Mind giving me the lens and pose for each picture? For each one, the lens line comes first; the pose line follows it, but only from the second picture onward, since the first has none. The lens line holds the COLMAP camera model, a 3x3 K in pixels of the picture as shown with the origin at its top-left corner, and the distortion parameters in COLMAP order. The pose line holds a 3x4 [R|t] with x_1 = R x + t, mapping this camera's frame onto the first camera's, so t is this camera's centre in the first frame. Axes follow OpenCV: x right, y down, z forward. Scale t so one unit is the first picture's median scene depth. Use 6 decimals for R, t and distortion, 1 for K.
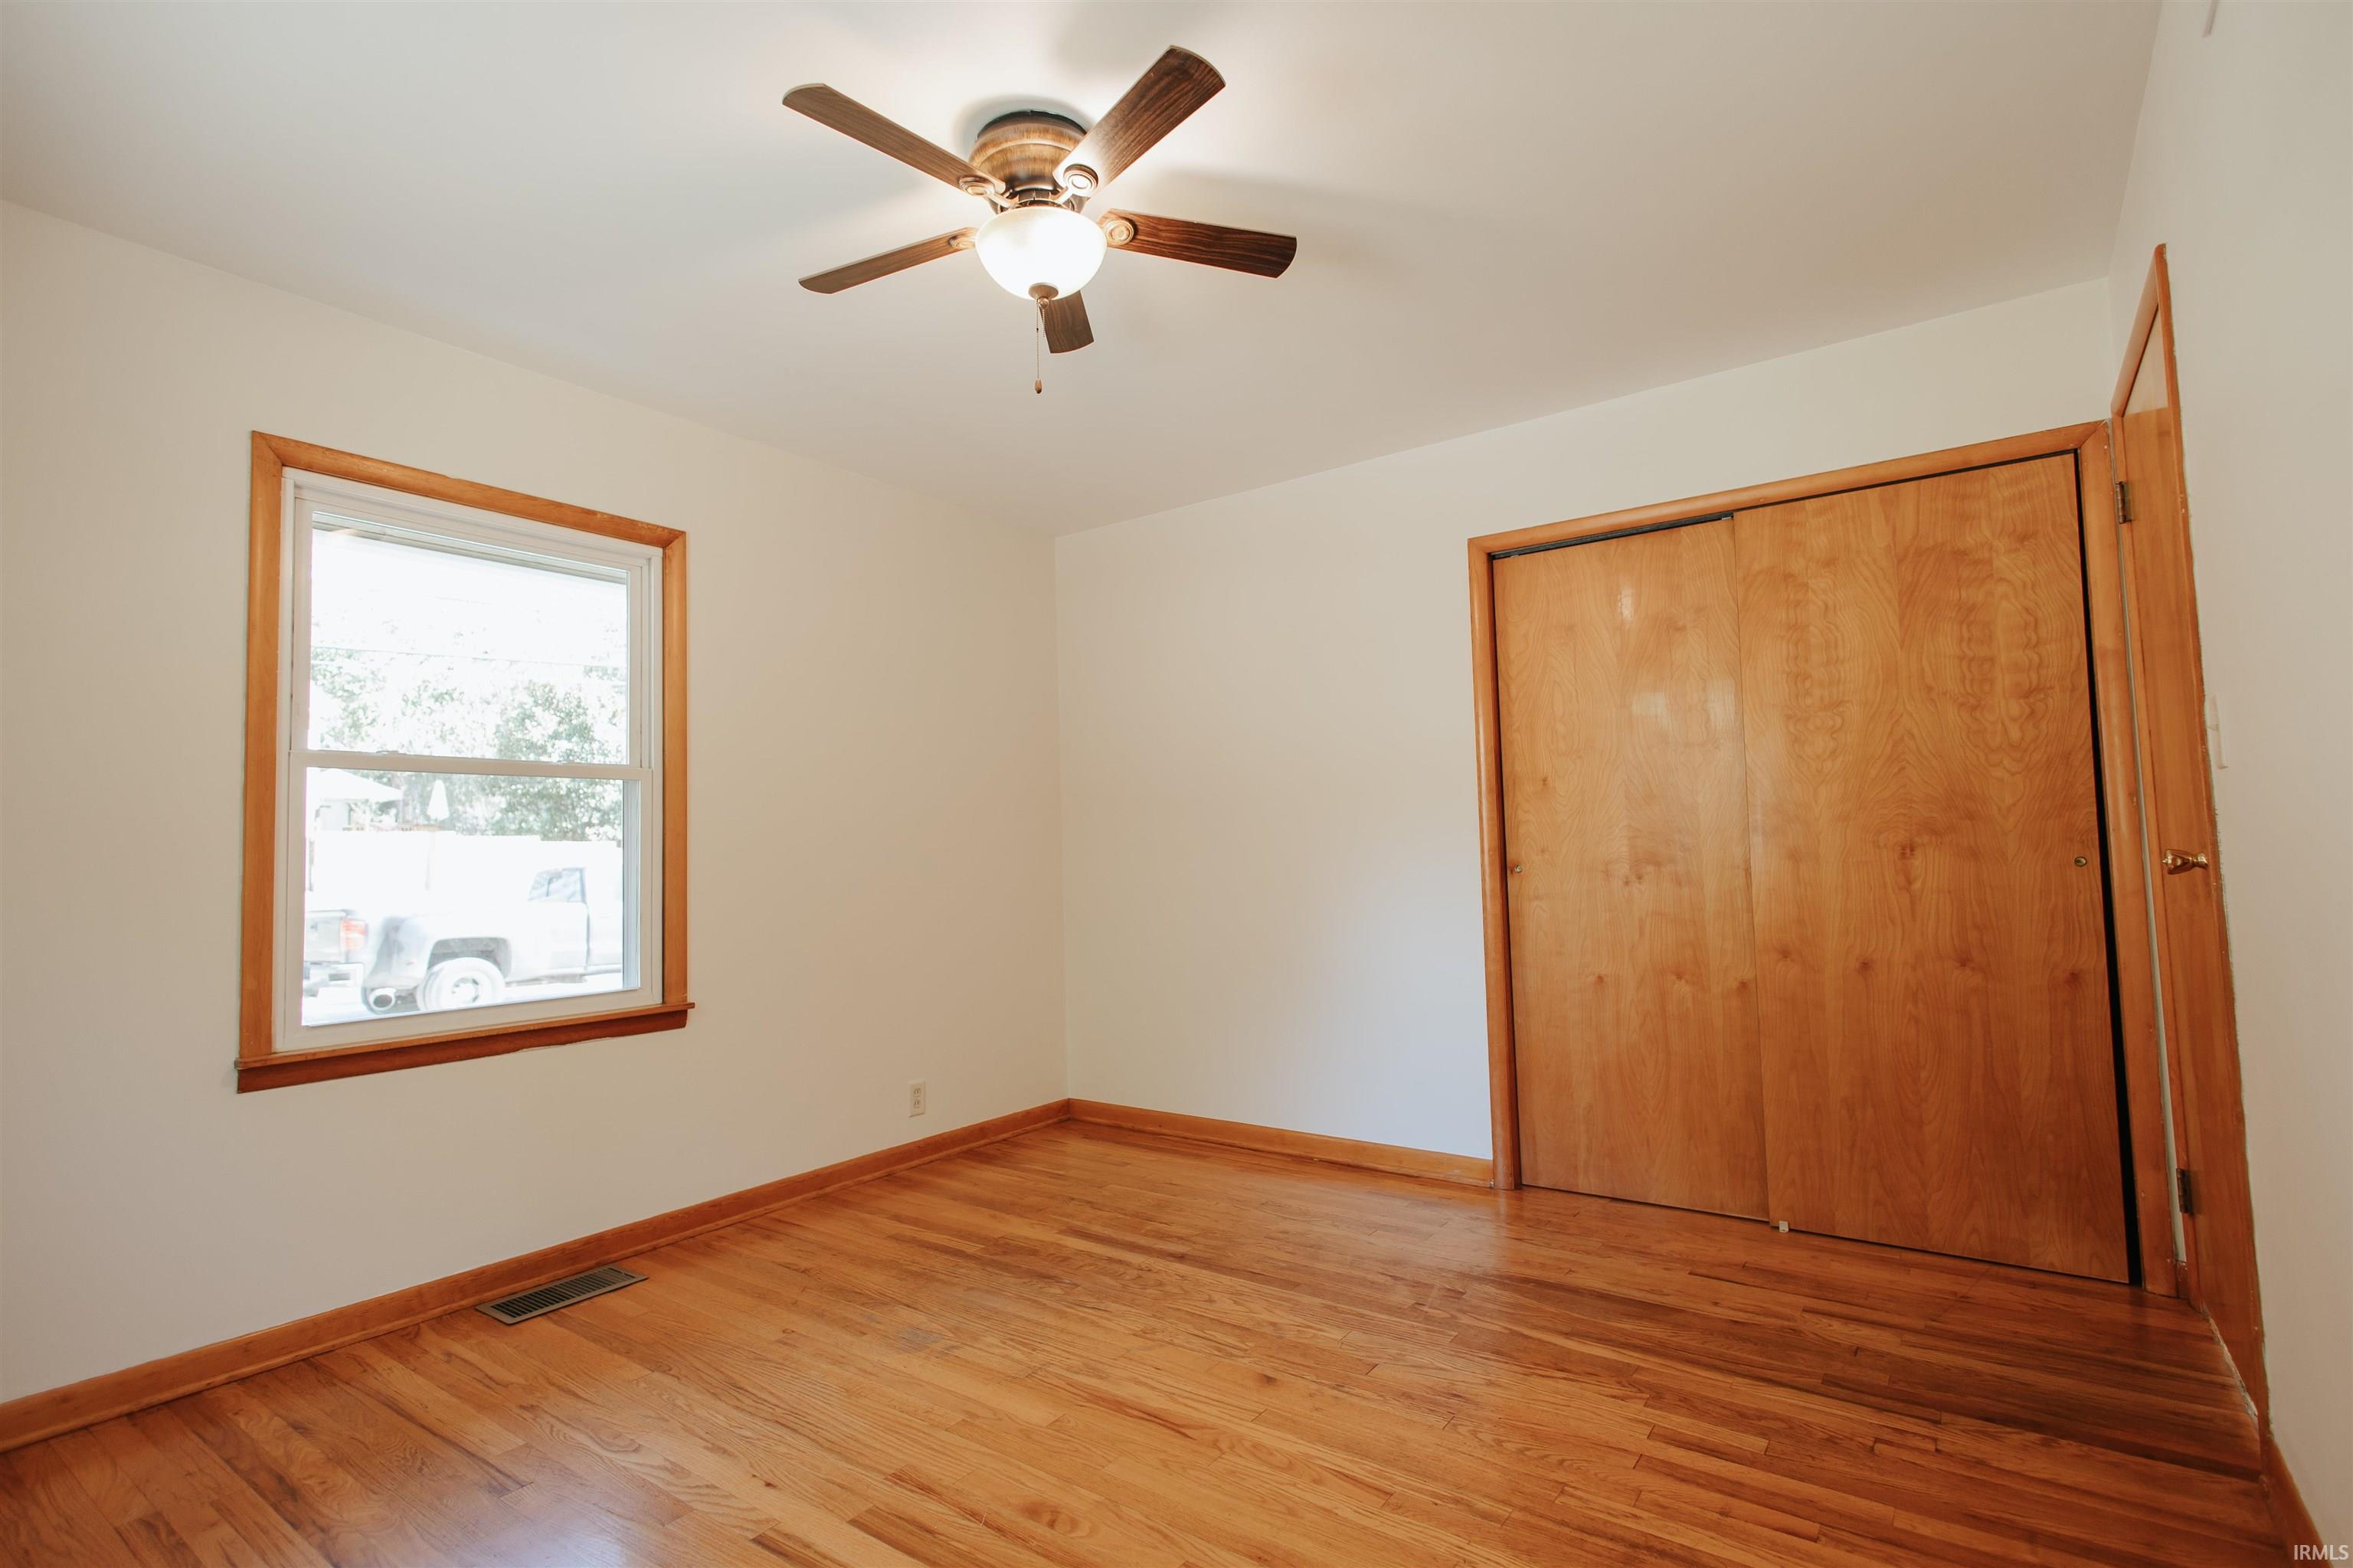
lens RADIAL K [[1120.1, 0, 1194.3], [0, 1120.1, 782.2], [0, 0, 1]] dist [0.008716, 0.000140]
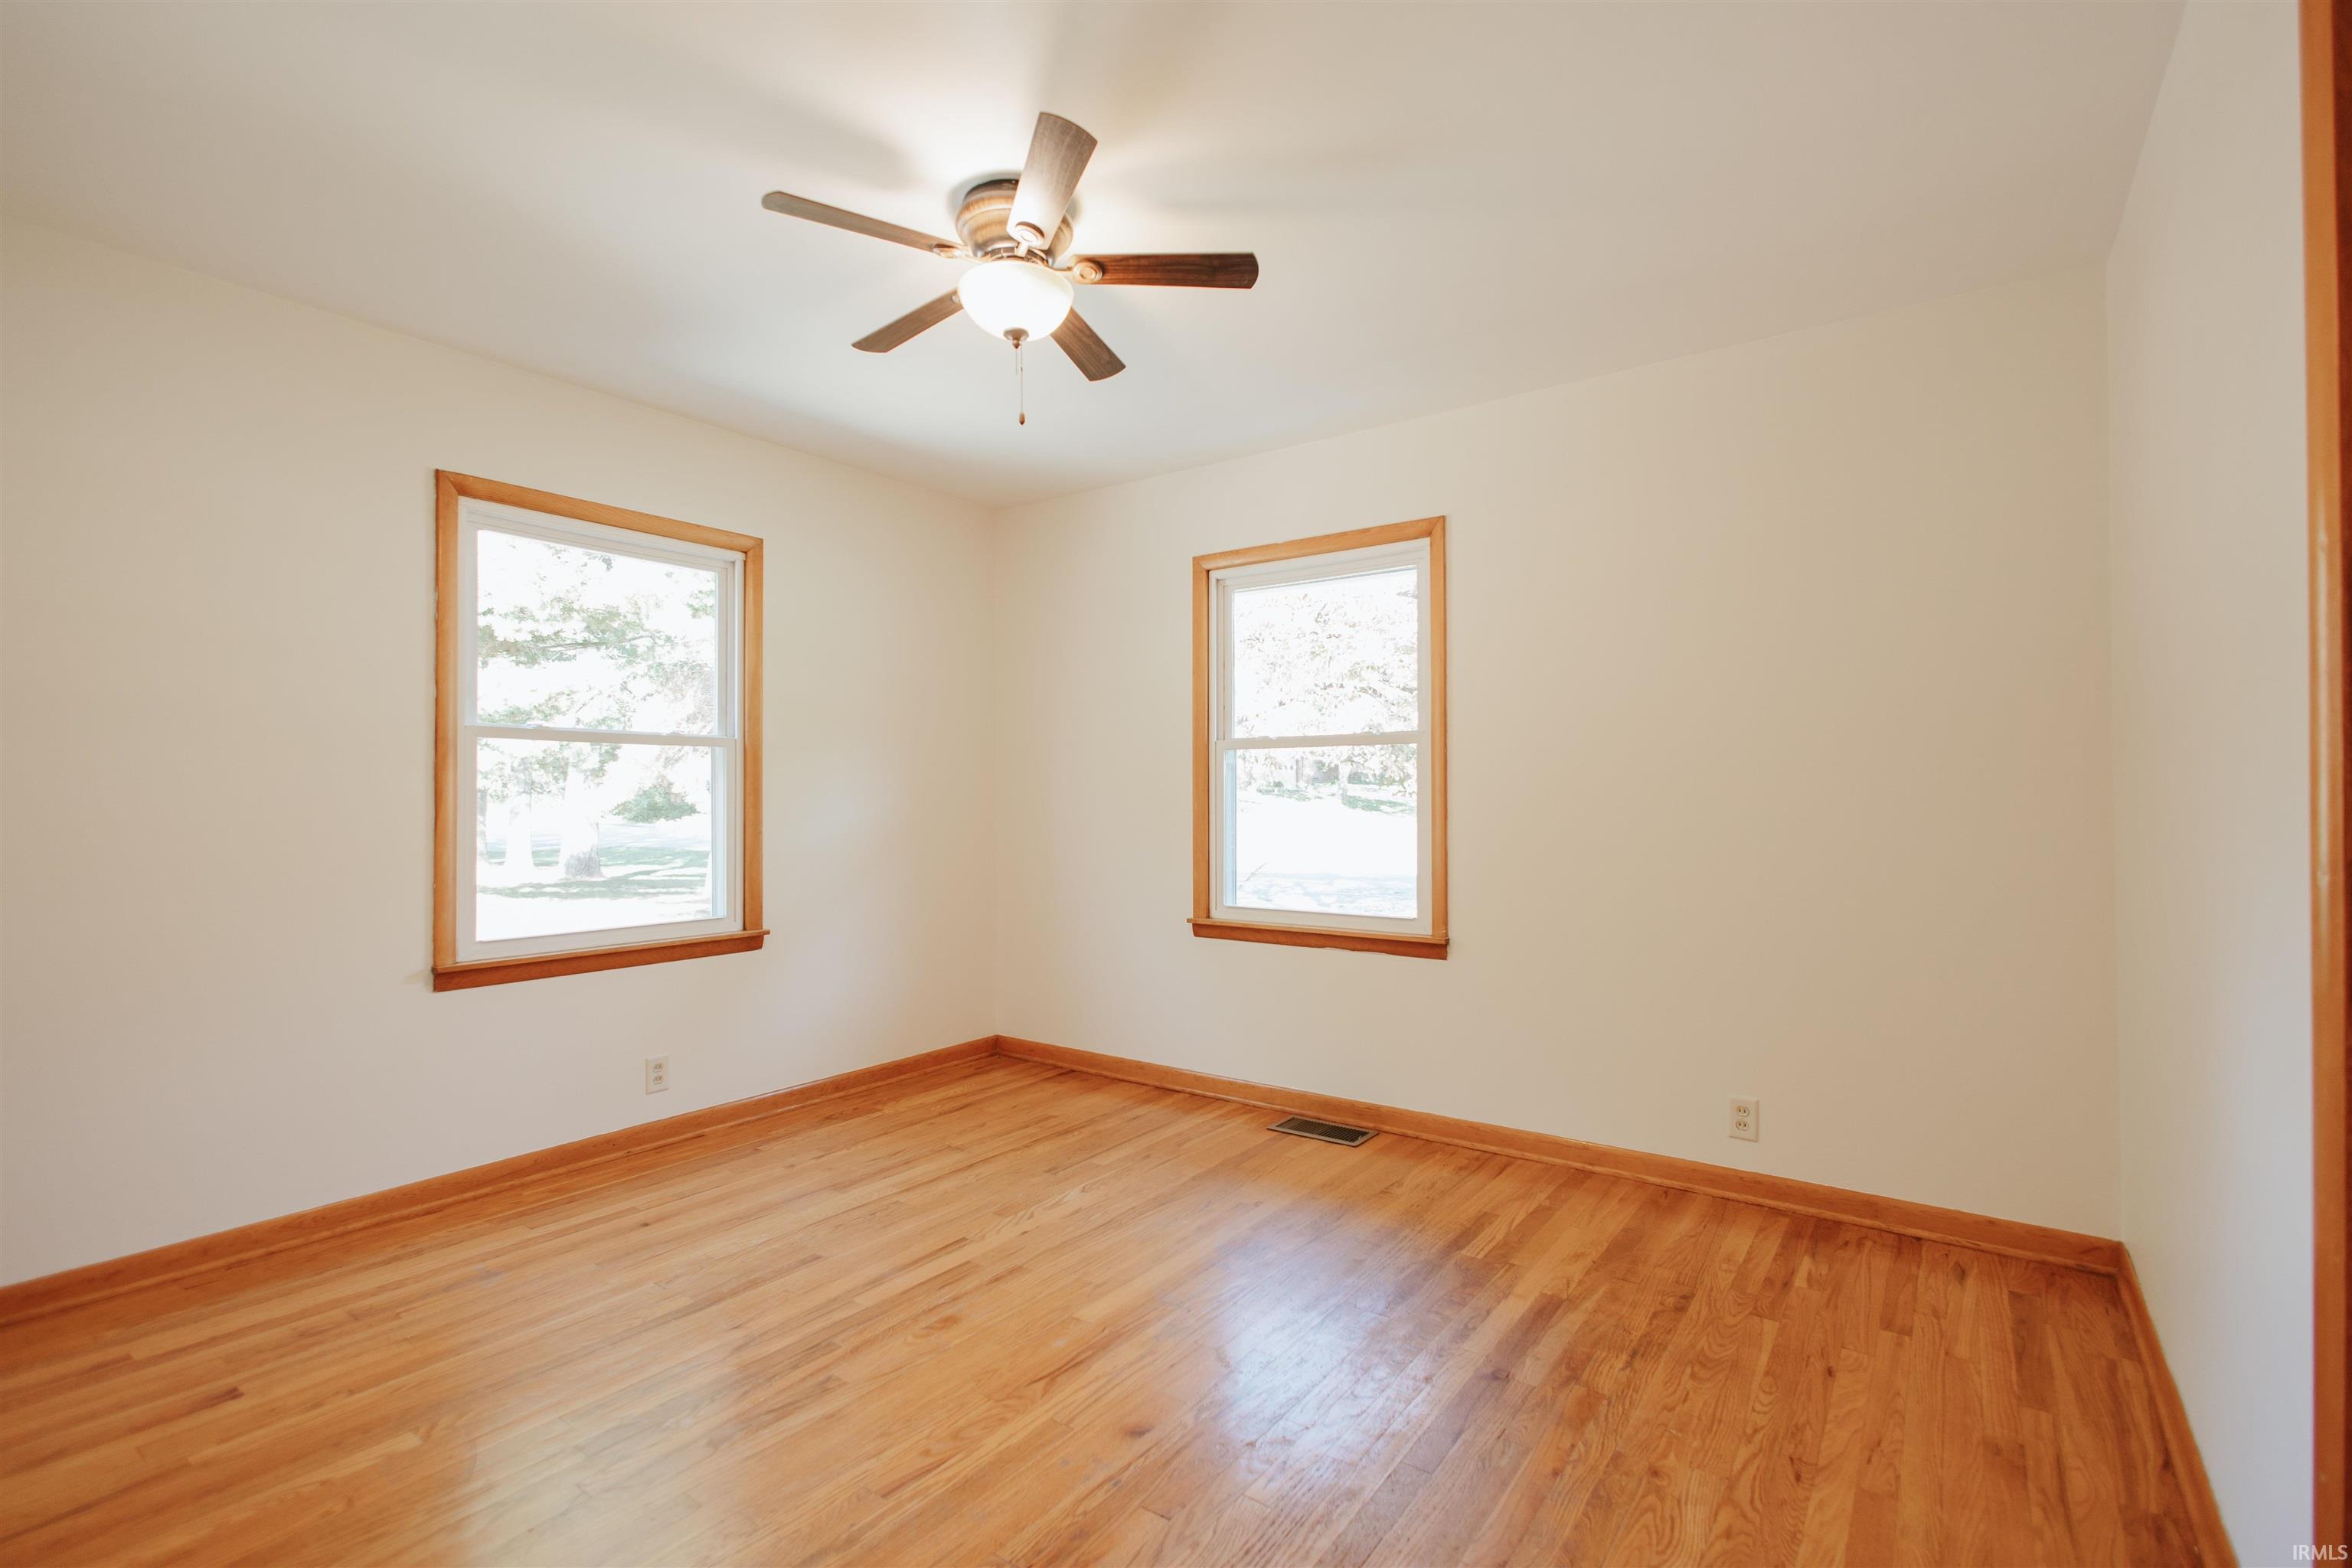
lens RADIAL K [[1065.4, 0, 1148.5], [0, 1065.4, 796.1], [0, 0, 1]] dist [0.001767, -0.000073]
pose [[-0.025841, 0.020818, -0.999449, 0.716948], [0.066655, 0.997594, 0.019056, 0.015678], [0.997441, -0.066126, -0.027166, 0.858369]]
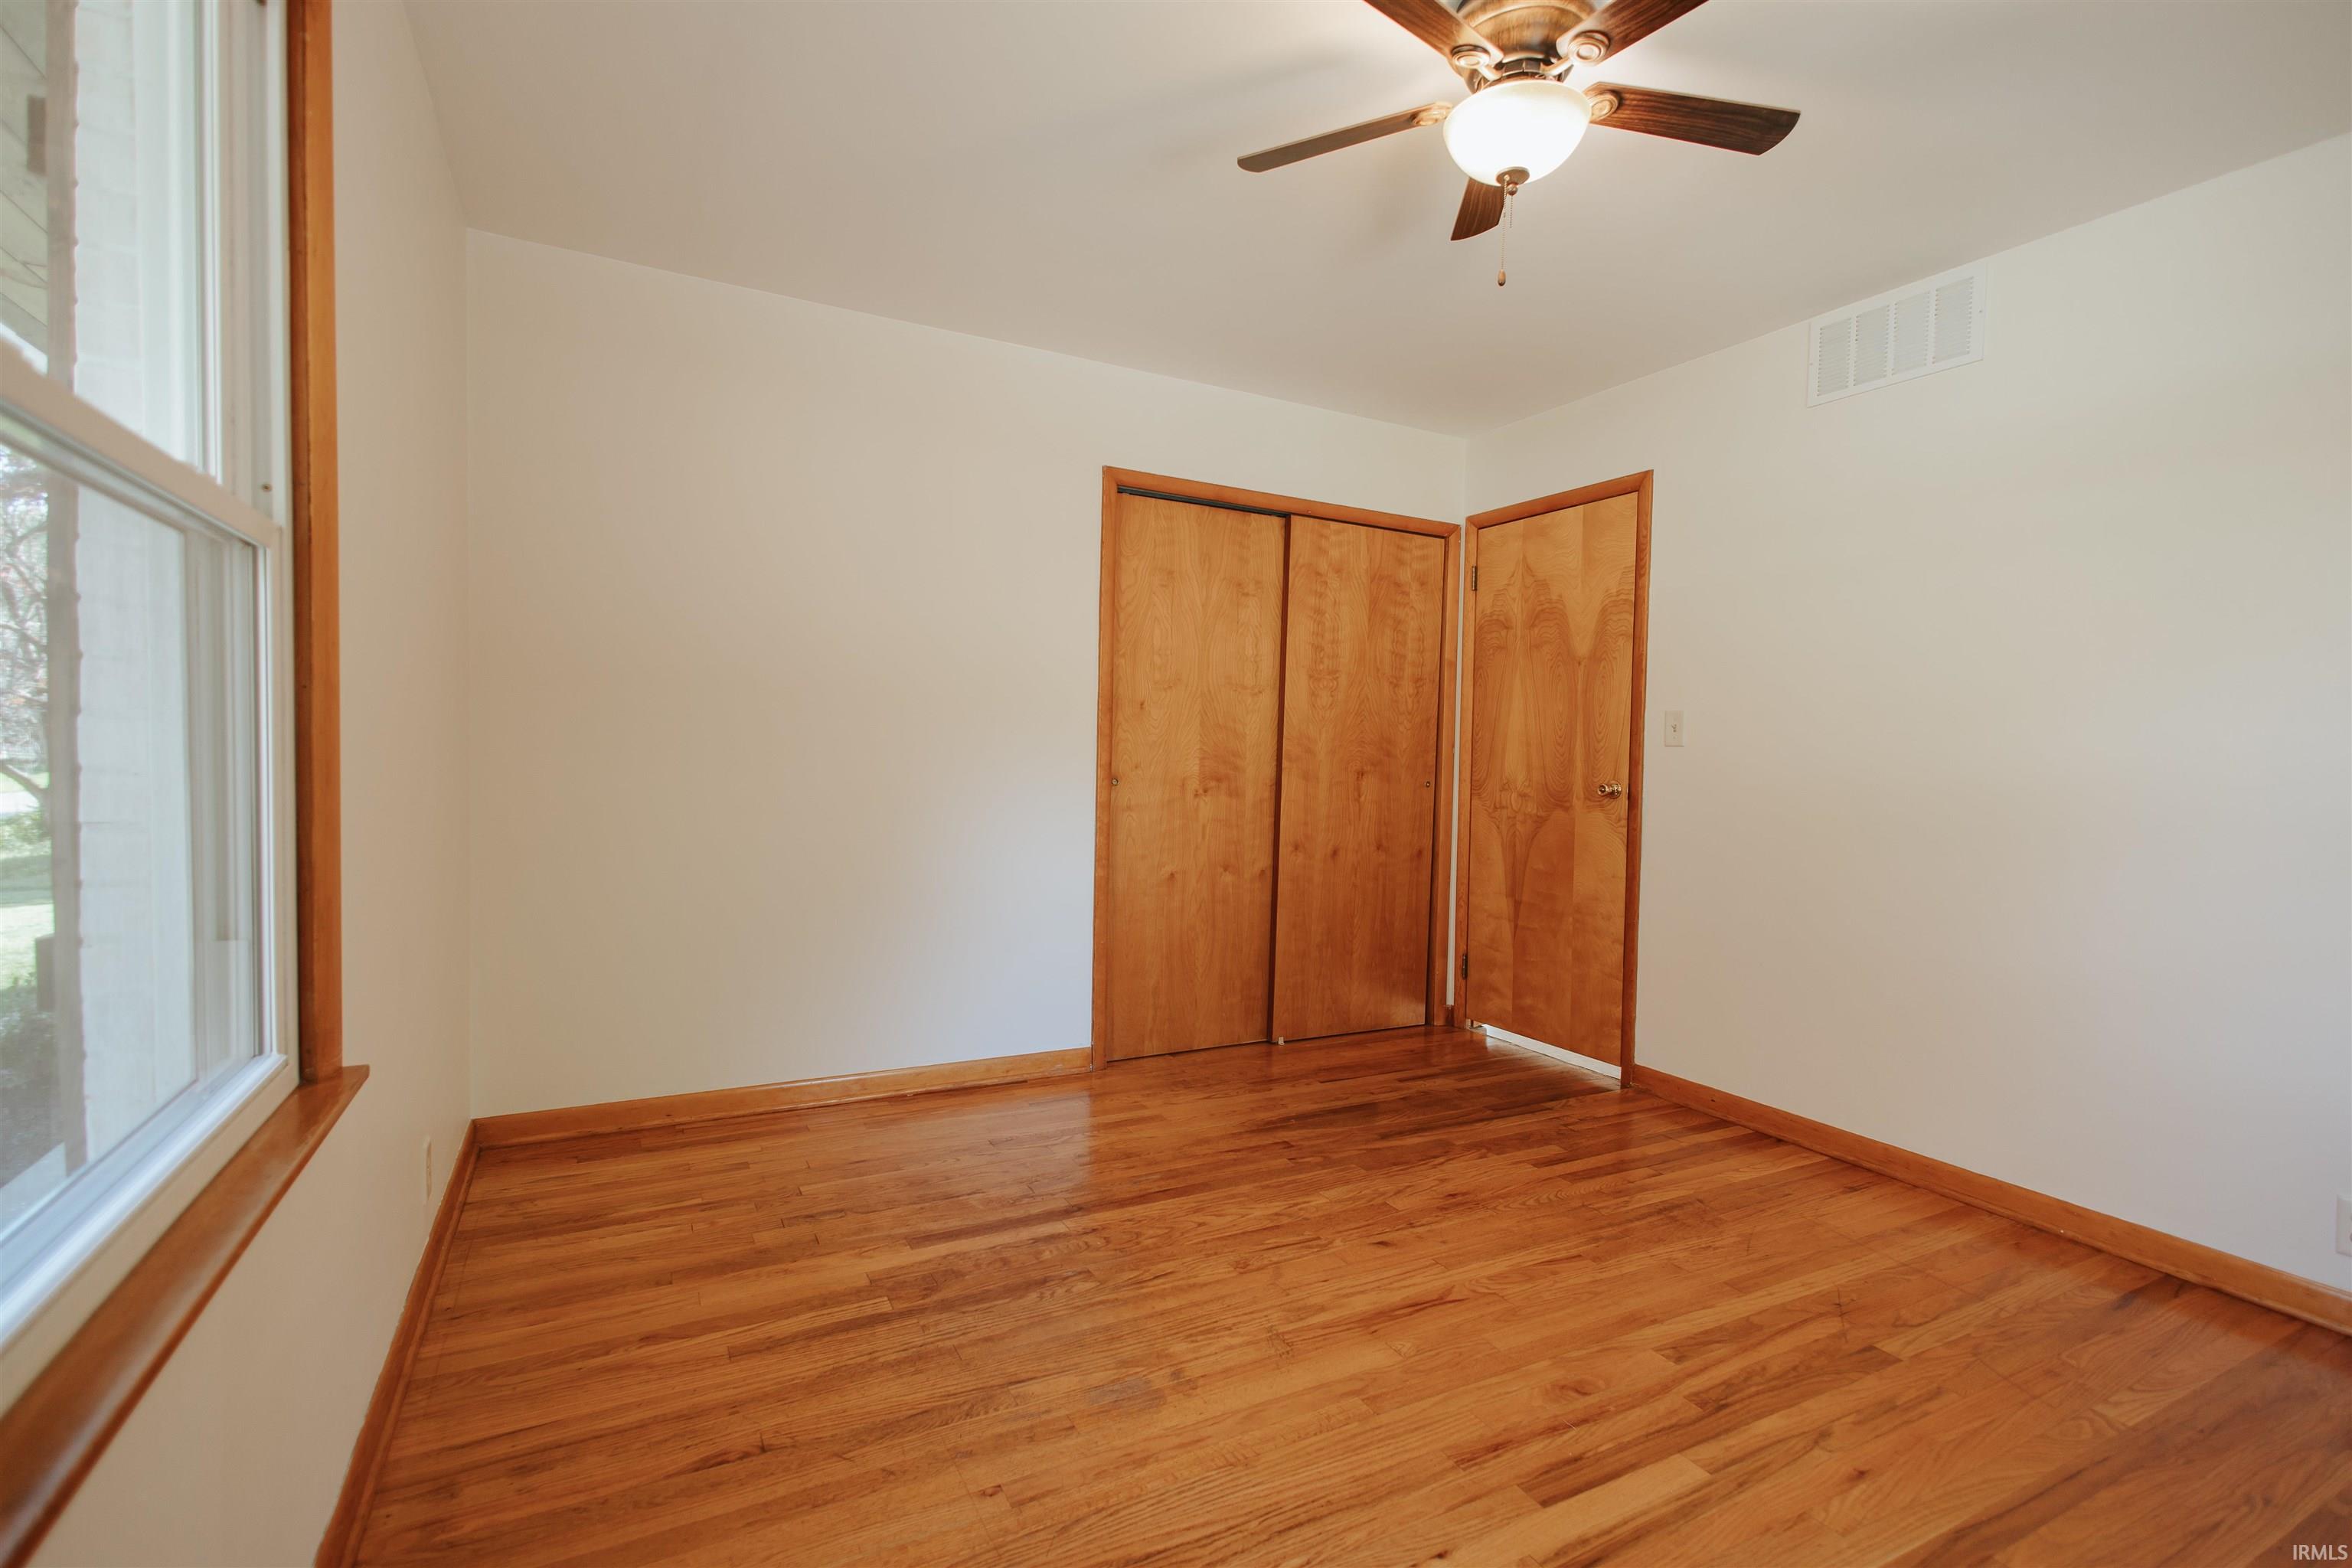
lens RADIAL K [[1078.7, 0, 1176.0], [0, 1078.7, 784.0], [0, 0, 1]] dist [0.009890, -0.000002]
pose [[0.439738, 0.006075, 0.898105, -0.805763], [-0.092887, 0.994922, 0.038750, 0.041058], [-0.893310, -0.100462, 0.438070, 0.610419]]
